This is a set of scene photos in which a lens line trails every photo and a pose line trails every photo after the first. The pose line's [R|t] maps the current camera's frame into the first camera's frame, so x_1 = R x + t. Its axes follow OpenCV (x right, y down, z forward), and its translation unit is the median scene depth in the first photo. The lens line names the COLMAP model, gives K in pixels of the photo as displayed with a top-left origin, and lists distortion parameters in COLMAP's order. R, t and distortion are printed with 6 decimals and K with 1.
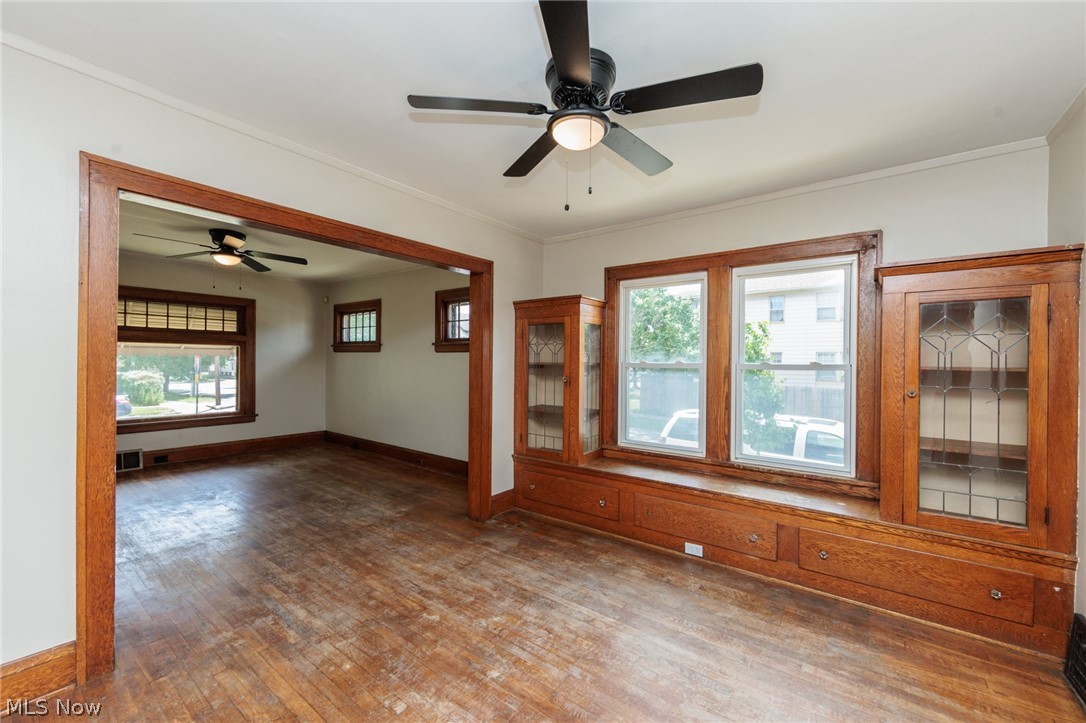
lens RADIAL K [[430.0, 0, 544.5], [0, 430.0, 361.4], [0, 0, 1]] dist [0.000513, 0.000065]
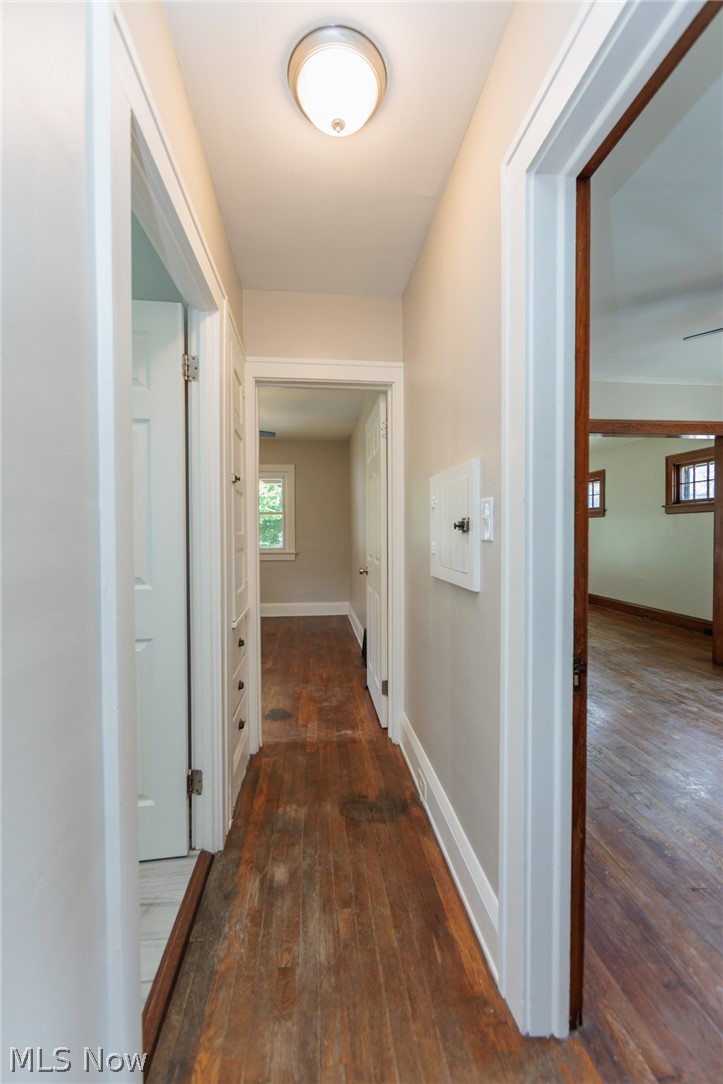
lens RADIAL K [[432.2, 0, 361.5], [0, 432.2, 542.0], [0, 0, 1]] dist [-0.001923, -0.000205]
pose [[0.689010, 0.004072, -0.724740, 0.000593], [0.010316, 0.999828, 0.015425, 0.031136], [0.724678, -0.018105, 0.688850, -0.371371]]
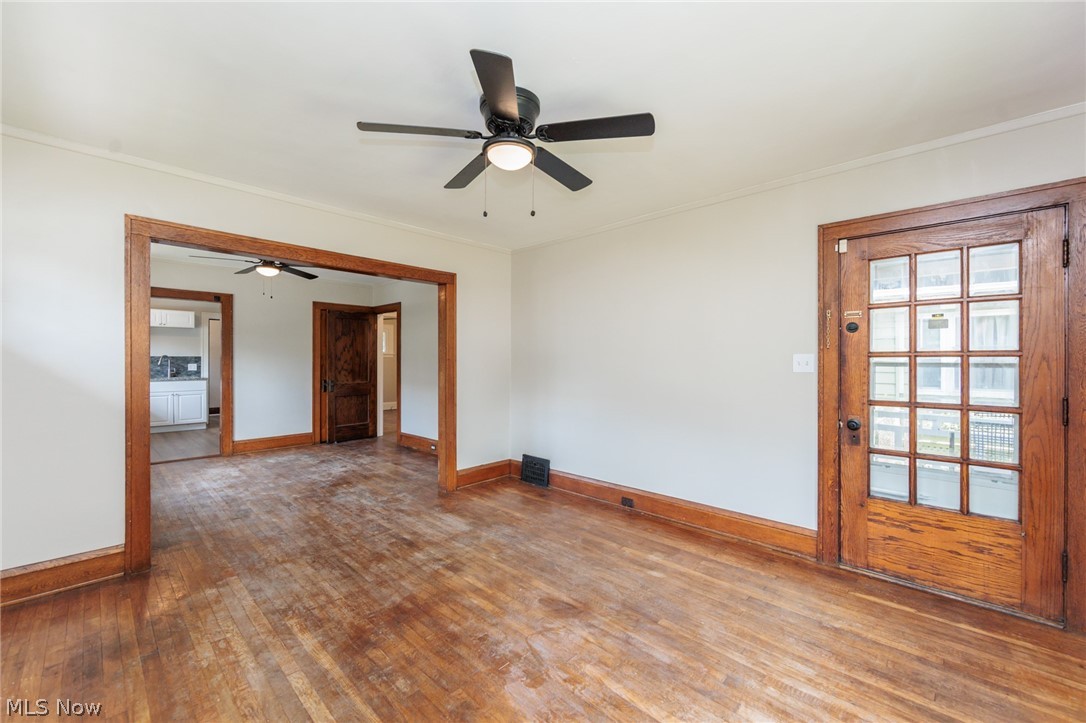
lens RADIAL K [[433.0, 0, 546.0], [0, 433.0, 360.7], [0, 0, 1]] dist [-0.001923, -0.000205]
pose [[-0.993725, -0.012760, 0.111118, -0.883533], [-0.011872, 0.999892, 0.008650, -0.005547], [-0.111216, 0.007276, -0.993770, 1.575707]]
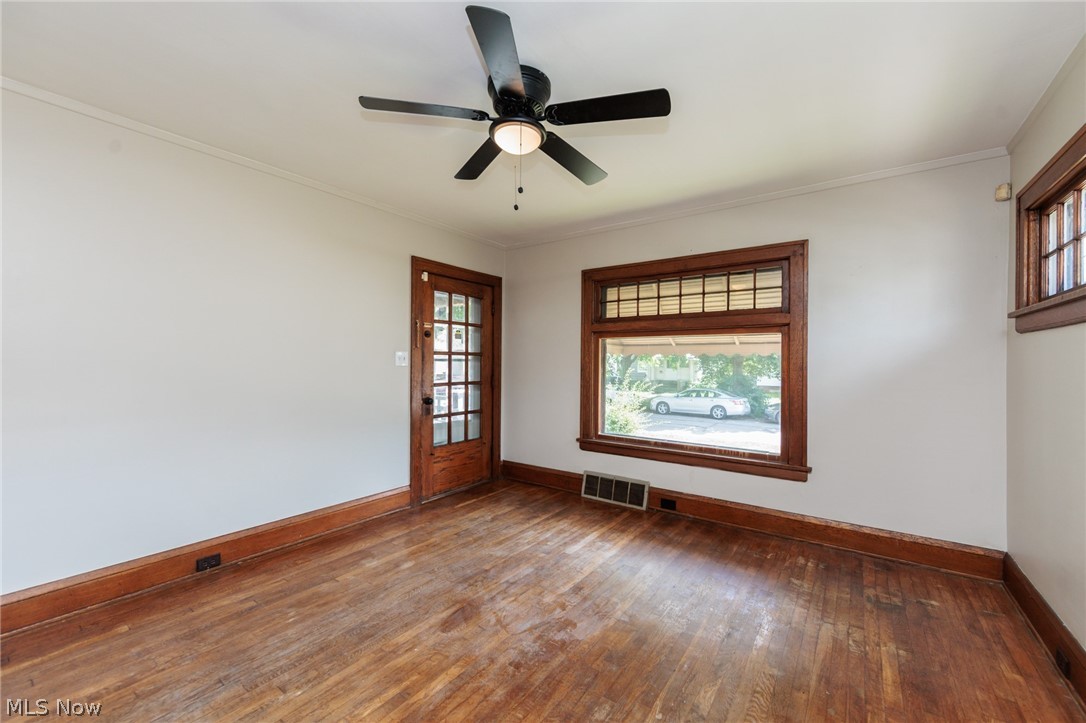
lens RADIAL K [[433.0, 0, 546.0], [0, 433.0, 360.7], [0, 0, 1]] dist [-0.001923, -0.000205]
pose [[0.026455, -0.015501, -0.999530, -0.276213], [-0.011750, 0.999806, -0.015816, 0.016177], [0.999581, 0.012163, 0.026268, 1.075853]]
